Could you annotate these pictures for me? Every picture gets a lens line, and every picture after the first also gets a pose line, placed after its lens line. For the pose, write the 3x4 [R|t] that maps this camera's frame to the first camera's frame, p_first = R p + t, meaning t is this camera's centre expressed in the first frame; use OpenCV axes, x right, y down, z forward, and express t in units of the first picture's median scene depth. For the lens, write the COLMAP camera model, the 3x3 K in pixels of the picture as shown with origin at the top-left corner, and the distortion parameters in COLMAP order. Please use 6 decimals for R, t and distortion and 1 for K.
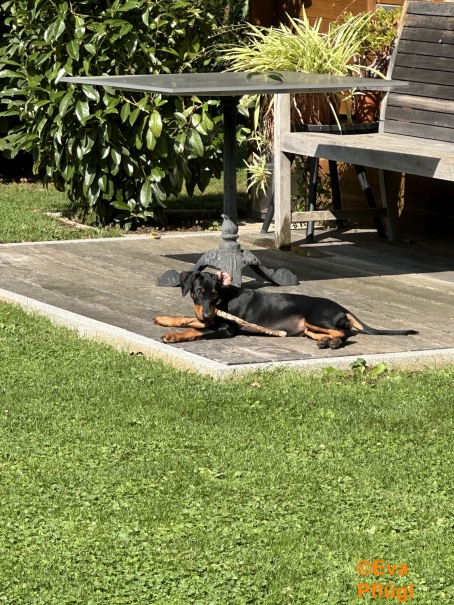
lens RADIAL K [[3073.4, 0, 227.1], [0, 3073.4, 302.4], [0, 0, 1]] dist [0.103147, 0.000000]
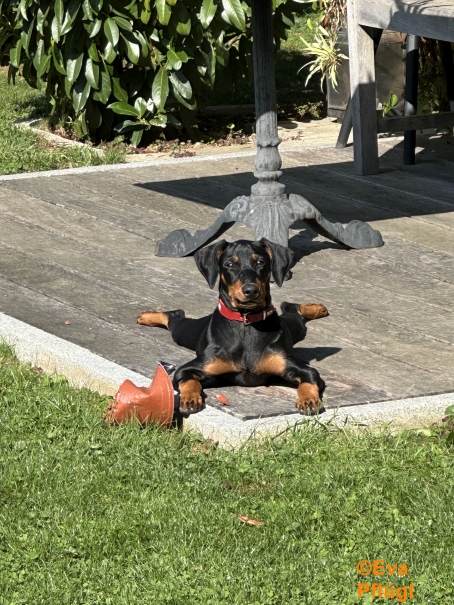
lens RADIAL K [[3882.2, 0, 227.0], [0, 3882.2, 302.6], [0, 0, 1]] dist [-0.015587, 0.000000]
pose [[0.998092, -0.040684, -0.046452, 0.023915], [0.042673, 0.998178, 0.042666, -0.025013], [0.044632, -0.044567, 0.998009, 0.183108]]
